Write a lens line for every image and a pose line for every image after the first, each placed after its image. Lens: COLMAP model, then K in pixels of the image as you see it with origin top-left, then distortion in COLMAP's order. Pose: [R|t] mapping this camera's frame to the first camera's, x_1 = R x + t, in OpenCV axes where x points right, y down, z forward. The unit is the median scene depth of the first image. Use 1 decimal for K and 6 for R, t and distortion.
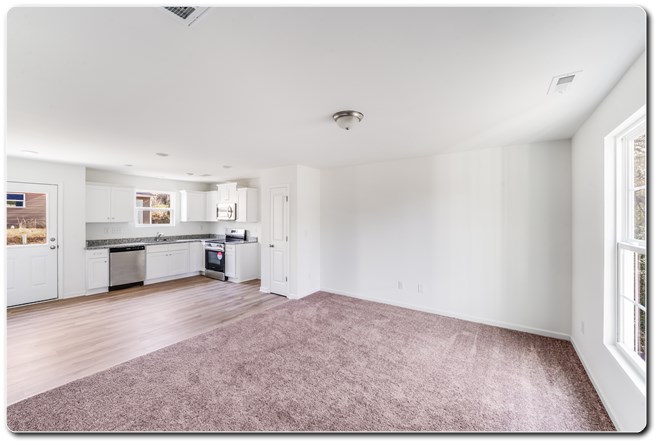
lens RADIAL K [[262.5, 0, 323.4], [0, 262.5, 217.9], [0, 0, 1]] dist [-0.007685, -0.001047]
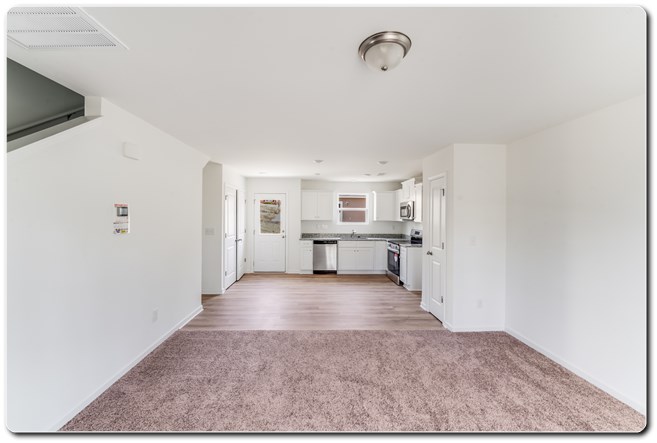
lens RADIAL K [[262.5, 0, 320.4], [0, 262.5, 215.3], [0, 0, 1]] dist [-0.007685, -0.001047]
pose [[0.601649, 0.000942, -0.798760, 0.231991], [-0.010234, 0.999926, -0.006529, 0.001581], [0.798695, 0.012103, 0.601615, 0.254017]]
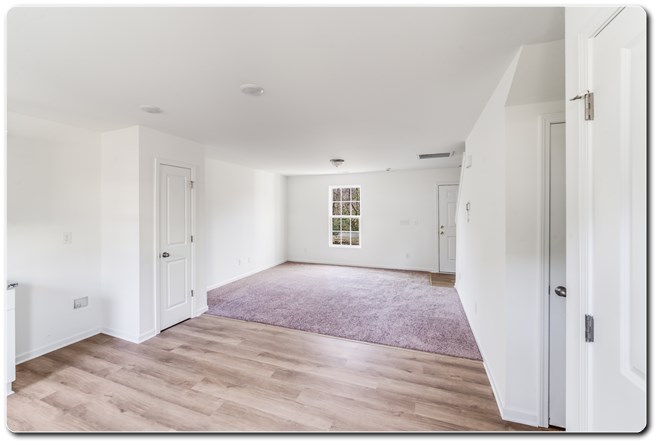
lens RADIAL K [[262.5, 0, 325.0], [0, 262.5, 208.5], [0, 0, 1]] dist [-0.007685, -0.001047]
pose [[-0.252386, 0.003872, 0.967619, -0.895380], [0.008022, 0.999966, -0.001909, -0.001164], [-0.967593, 0.007280, -0.252408, 0.773166]]
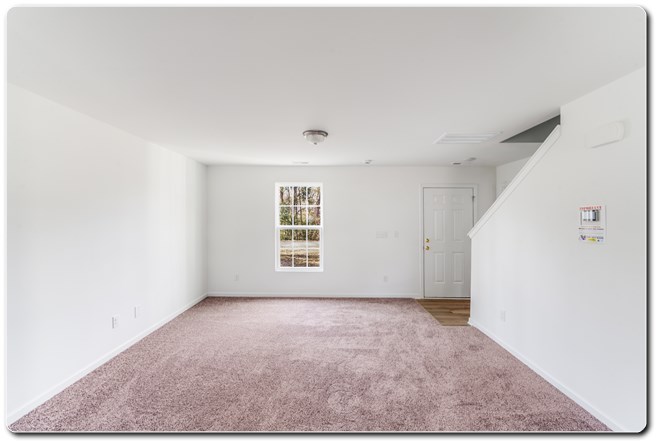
lens RADIAL K [[262.5, 0, 330.4], [0, 262.5, 219.2], [0, 0, 1]] dist [-0.007685, -0.001047]
pose [[-0.576229, -0.013640, 0.817174, -0.464476], [-0.003387, 0.999892, 0.014301, -0.003171], [-0.817281, 0.005473, -0.576213, 0.784515]]
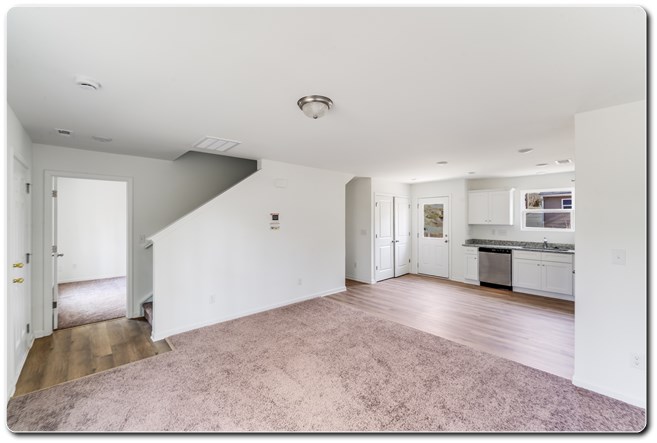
lens RADIAL K [[262.5, 0, 318.4], [0, 262.5, 218.9], [0, 0, 1]] dist [-0.007685, -0.001047]
pose [[-0.216341, -0.002845, -0.976314, 0.444845], [-0.007801, 0.999969, -0.001186, 0.000361], [0.976287, 0.007360, -0.216357, 0.568043]]
